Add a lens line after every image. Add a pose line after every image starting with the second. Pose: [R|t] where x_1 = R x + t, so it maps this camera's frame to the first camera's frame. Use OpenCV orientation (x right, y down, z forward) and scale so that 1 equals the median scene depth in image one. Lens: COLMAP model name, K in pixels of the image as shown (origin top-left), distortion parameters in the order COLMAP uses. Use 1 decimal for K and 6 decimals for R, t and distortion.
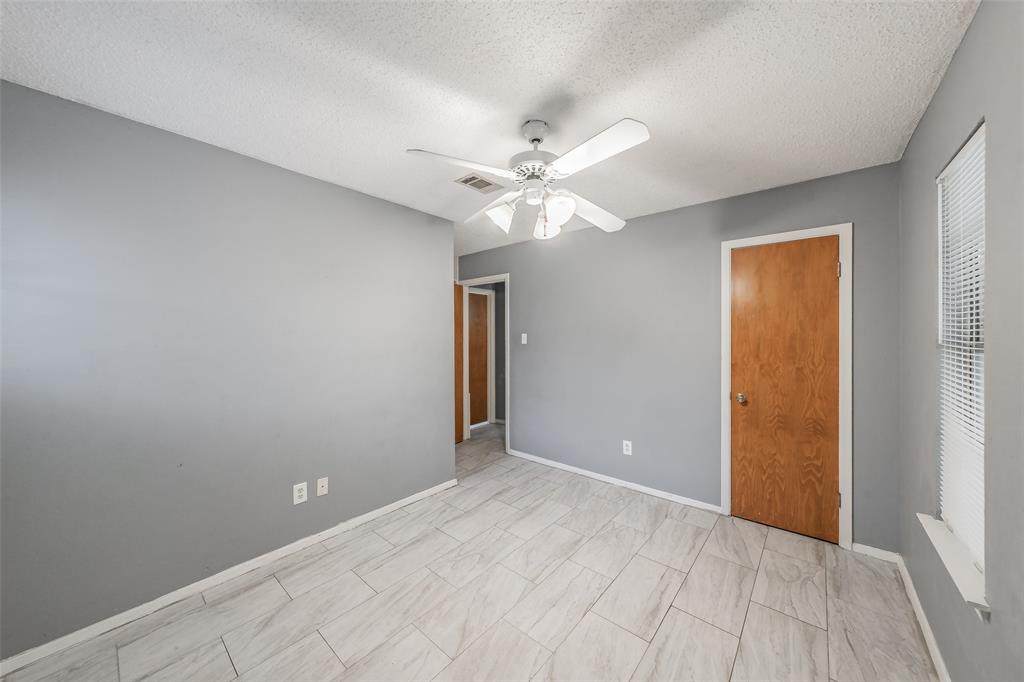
lens RADIAL K [[365.1, 0, 512.0], [0, 365.1, 341.0], [0, 0, 1]] dist [-0.000061, -0.000006]
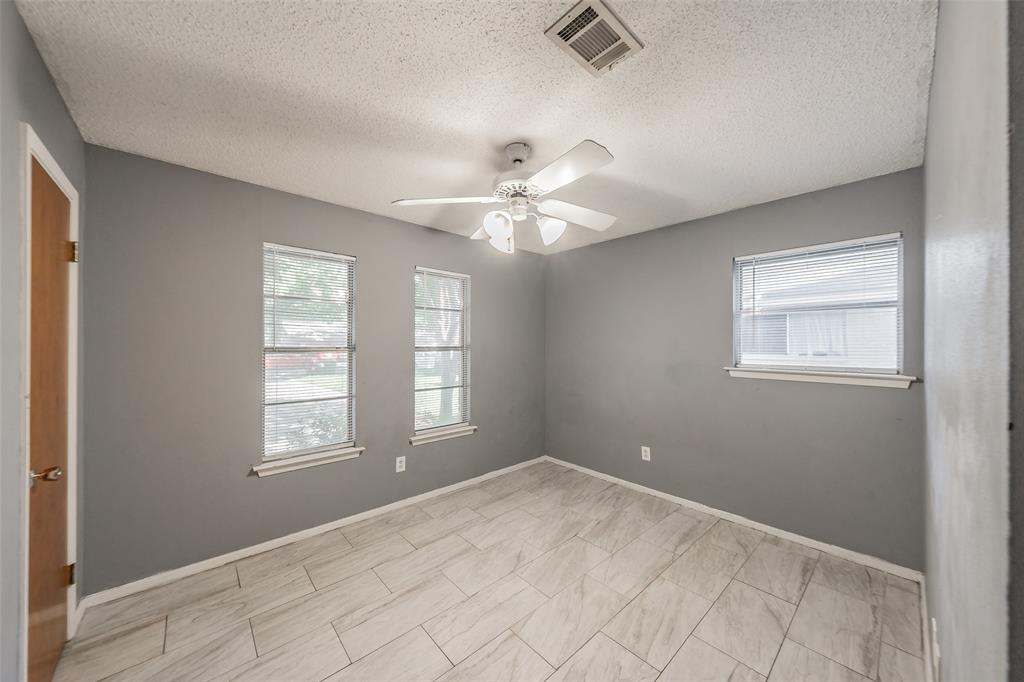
lens RADIAL K [[350.9, 0, 509.4], [0, 350.9, 341.9], [0, 0, 1]] dist [0.000970, 0.000161]
pose [[-0.989532, -0.000184, 0.144316, -0.047323], [0.001199, 0.999954, 0.009494, -0.023198], [-0.144311, 0.009568, -0.989486, 1.665491]]
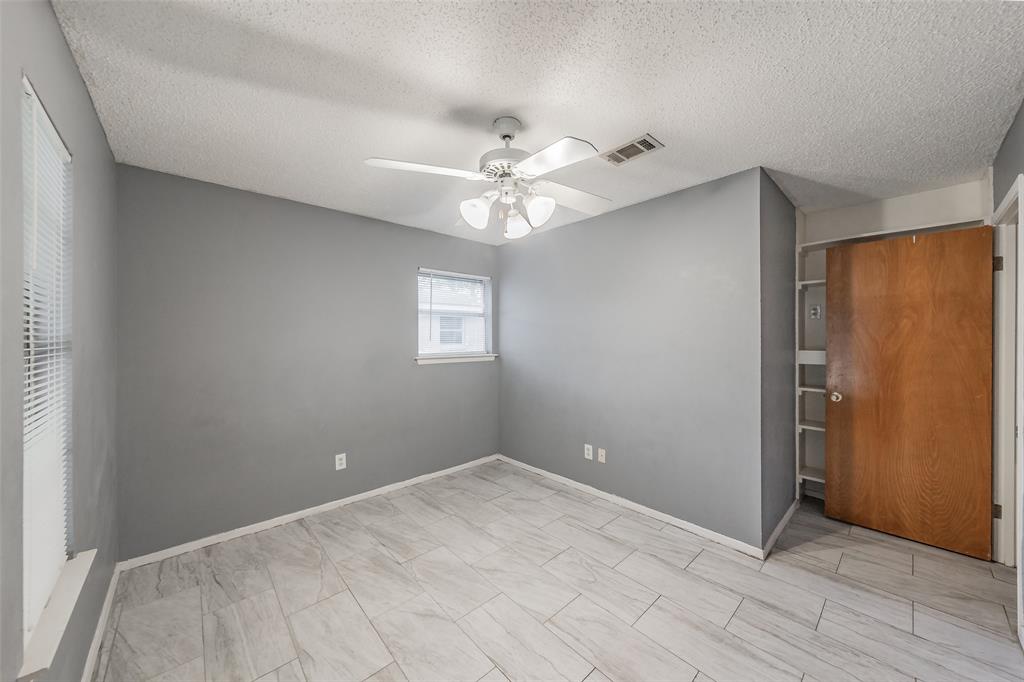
lens RADIAL K [[365.1, 0, 512.0], [0, 365.1, 341.0], [0, 0, 1]] dist [-0.000061, -0.000006]
pose [[-0.146835, 0.011568, -0.989093, 0.850274], [-0.009605, 0.999868, 0.013120, -0.014604], [0.989114, 0.011426, -0.146705, 0.955756]]
